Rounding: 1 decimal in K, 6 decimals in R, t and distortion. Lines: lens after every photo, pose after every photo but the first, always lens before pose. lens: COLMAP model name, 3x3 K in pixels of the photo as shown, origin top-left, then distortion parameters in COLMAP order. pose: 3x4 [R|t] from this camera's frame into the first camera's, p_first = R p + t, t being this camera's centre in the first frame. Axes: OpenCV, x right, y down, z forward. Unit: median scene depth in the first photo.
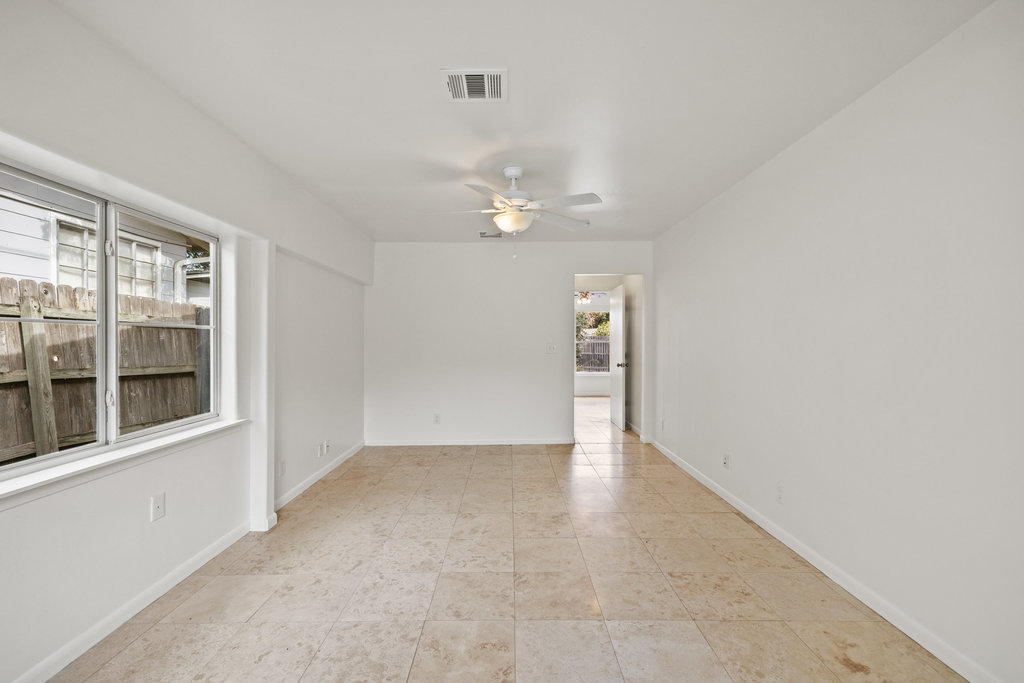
lens RADIAL K [[433.6, 0, 511.7], [0, 433.6, 341.7], [0, 0, 1]] dist [0.001208, 0.001077]
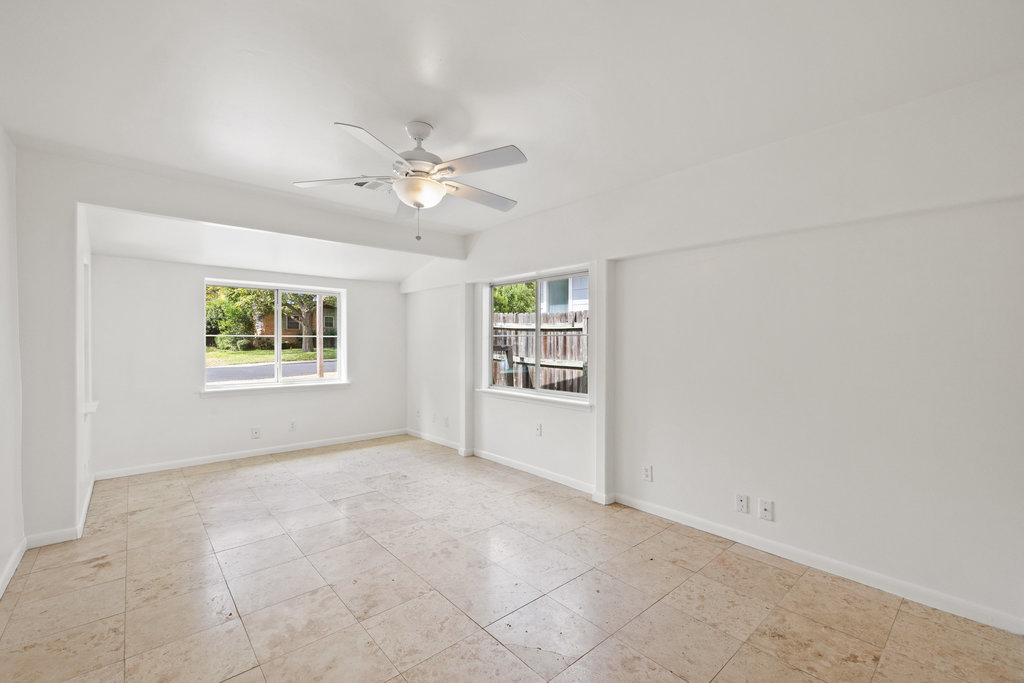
lens RADIAL K [[433.6, 0, 511.6], [0, 433.6, 342.1], [0, 0, 1]] dist [0.001208, 0.001077]
pose [[-0.754081, 0.002065, -0.656778, 0.473237], [-0.002105, 0.999982, 0.005560, -0.019857], [0.656778, 0.005575, -0.754063, 2.038992]]
